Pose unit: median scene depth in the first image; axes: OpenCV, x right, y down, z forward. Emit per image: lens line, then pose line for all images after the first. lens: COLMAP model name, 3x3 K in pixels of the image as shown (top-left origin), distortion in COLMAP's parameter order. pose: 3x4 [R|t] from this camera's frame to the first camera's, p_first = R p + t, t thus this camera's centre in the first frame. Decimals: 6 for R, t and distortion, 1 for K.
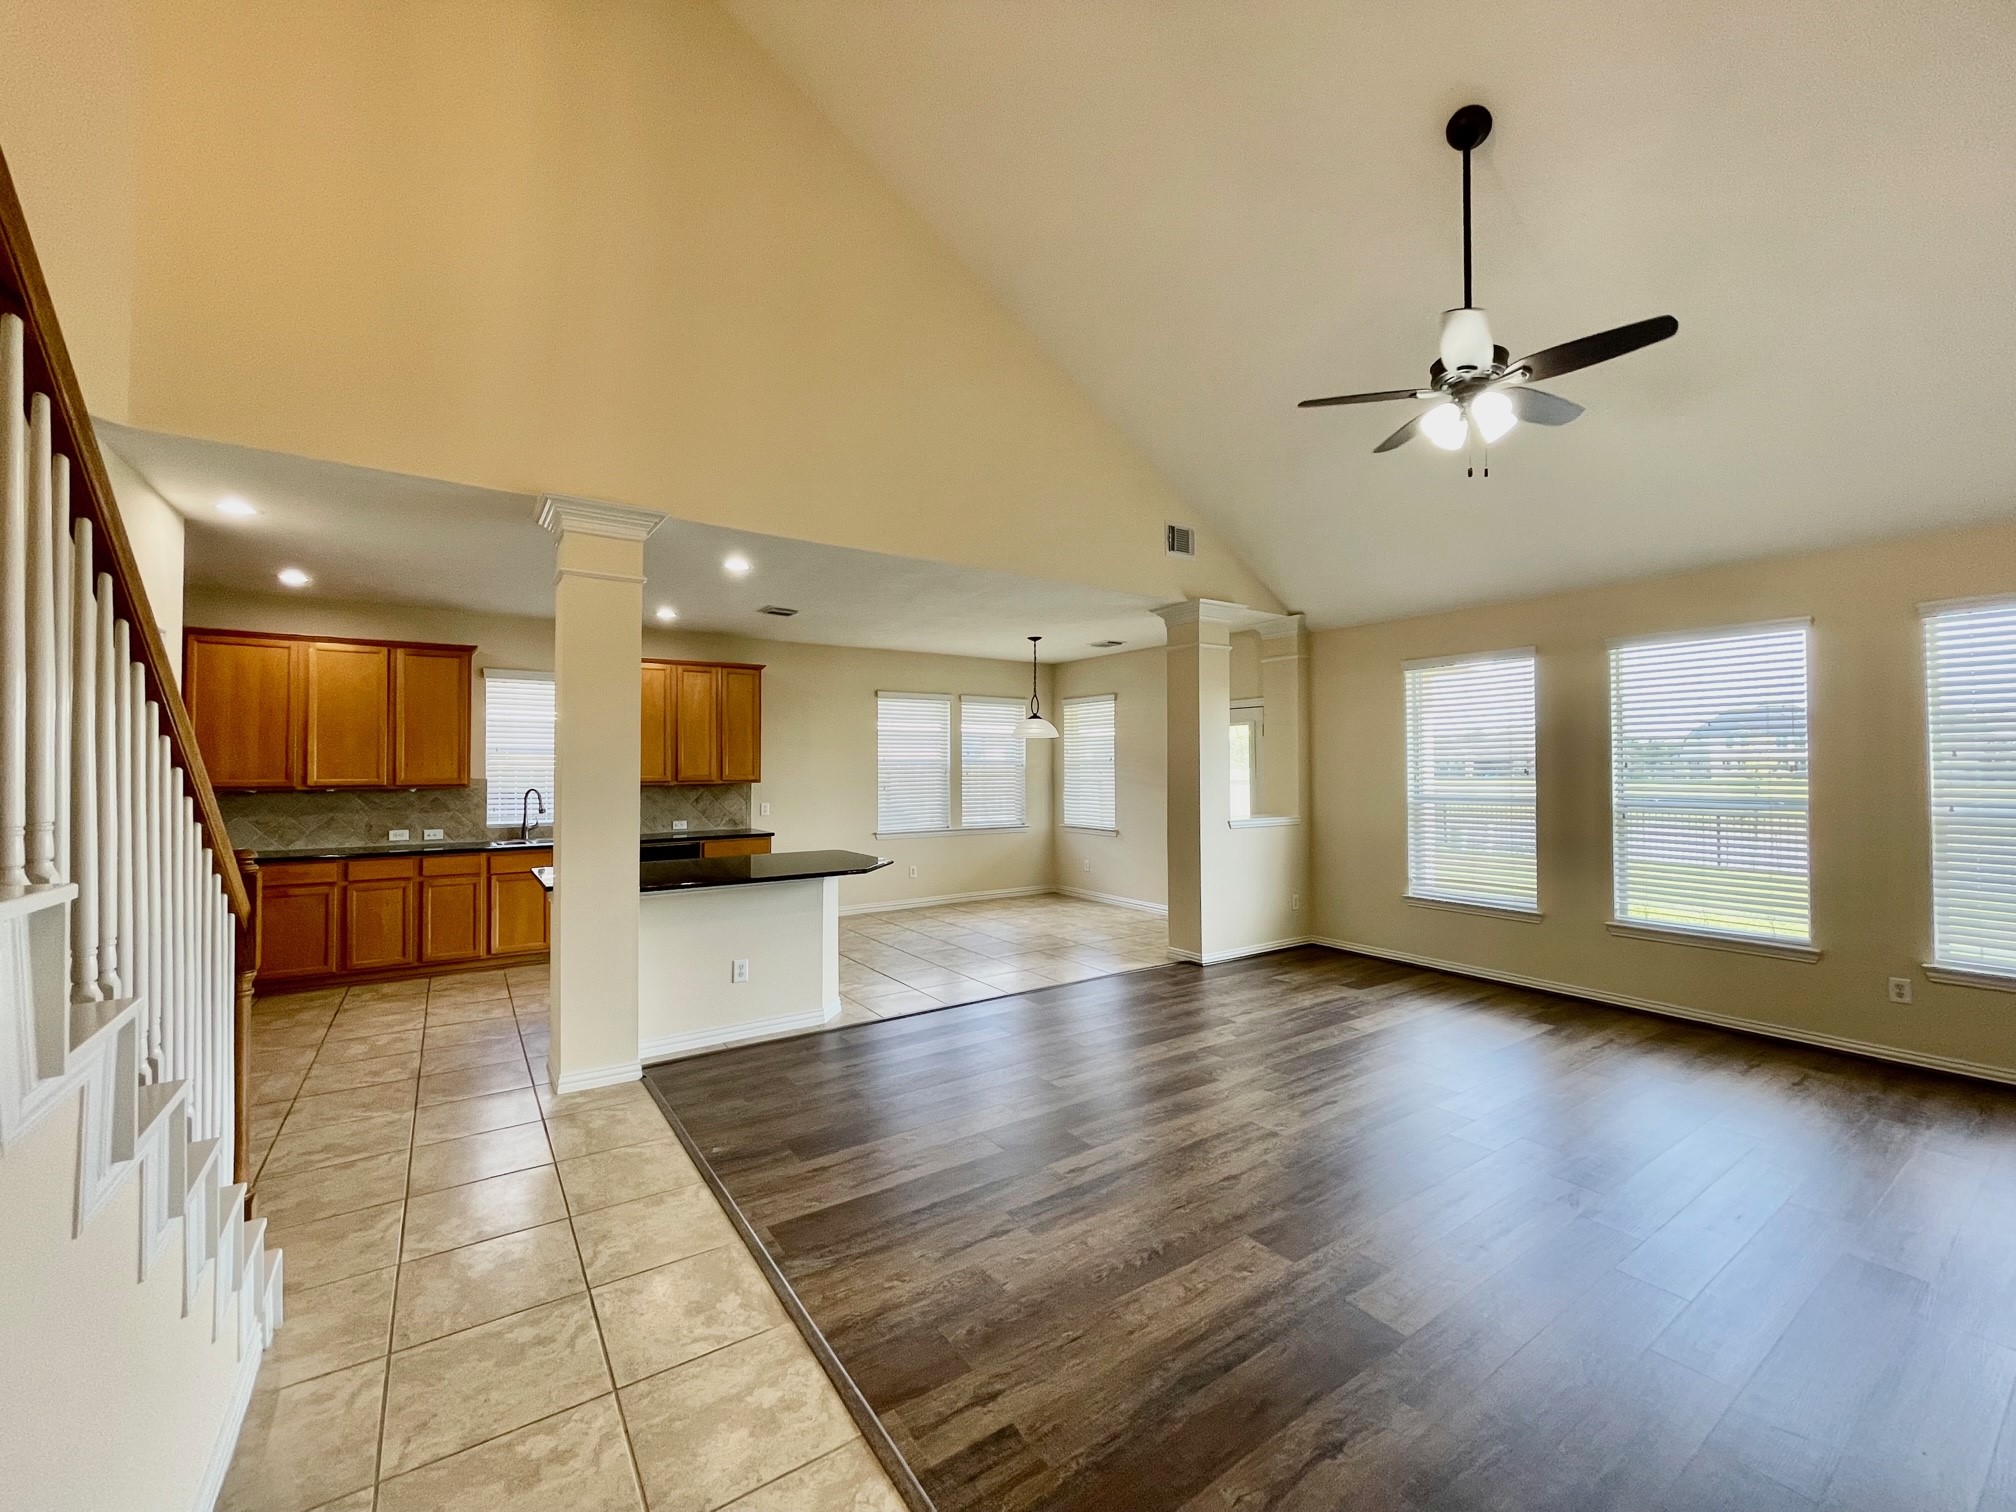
lens RADIAL K [[816.5, 0, 999.8], [0, 816.5, 754.3], [0, 0, 1]] dist [0.001003, 0.000121]
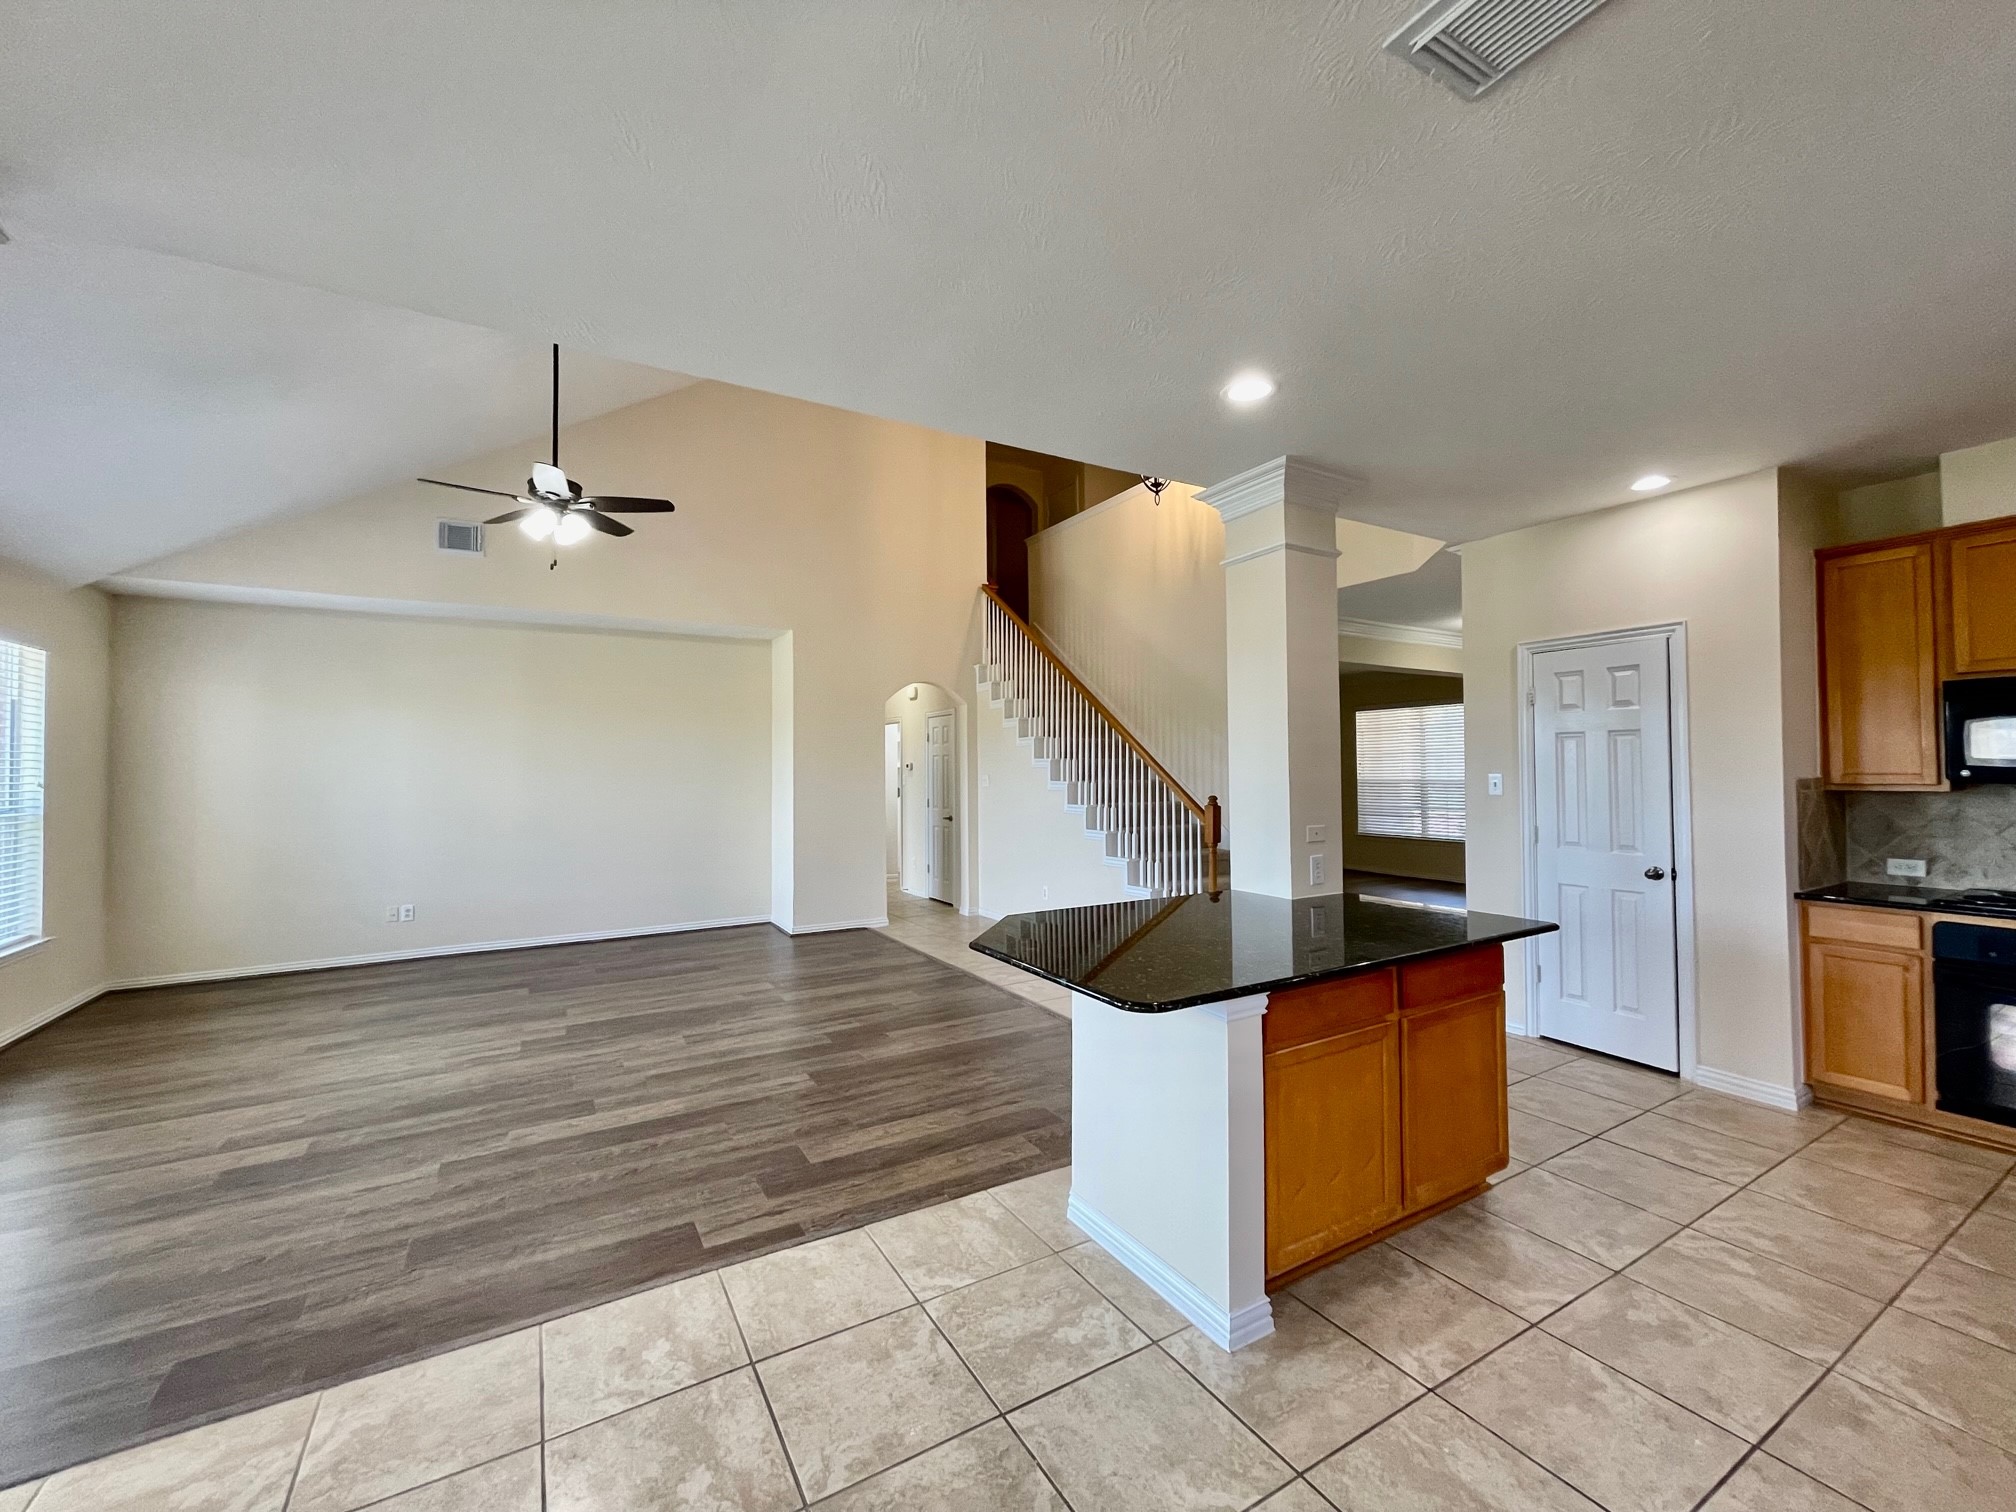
lens RADIAL K [[816.5, 0, 998.6], [0, 816.5, 750.4], [0, 0, 1]] dist [0.001003, 0.000121]
pose [[-0.997695, 0.013626, 0.066471, -0.154957], [0.011160, 0.999241, -0.037333, 0.022632], [-0.066929, -0.036505, -0.997090, 1.274087]]
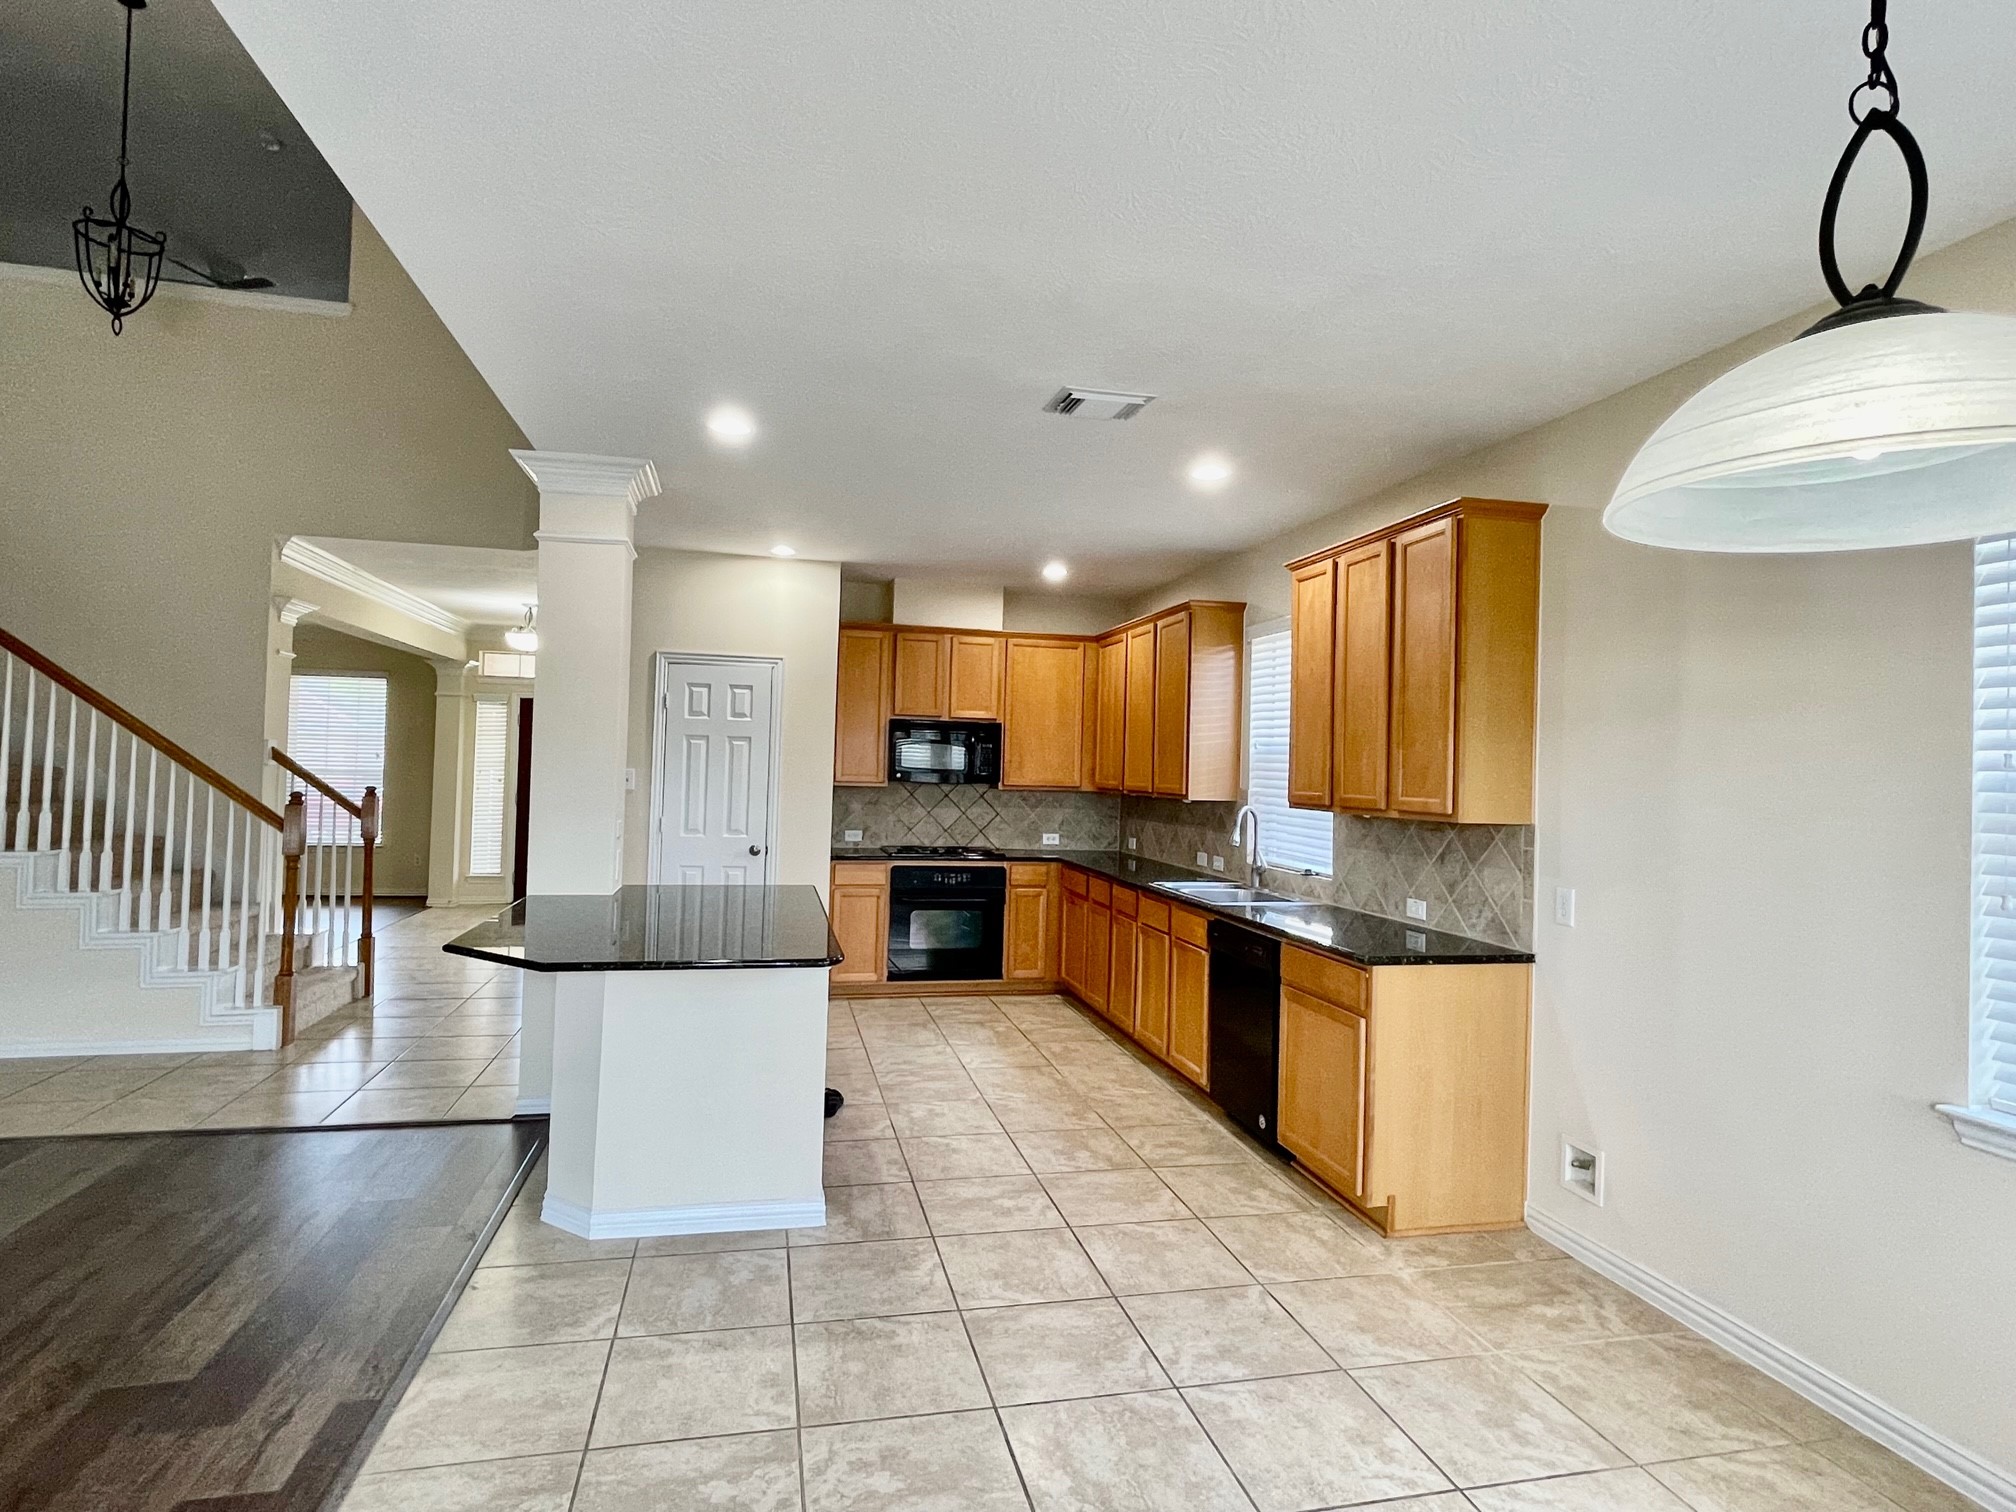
lens RADIAL K [[1052.0, 0, 996.3], [0, 1052.0, 740.6], [0, 0, 1]] dist [-0.002821, 0.003520]
pose [[-0.365873, -0.028423, -0.930231, 0.269189], [-0.011432, 0.999595, -0.026045, 0.015615], [0.930594, 0.001105, -0.366050, 1.211172]]
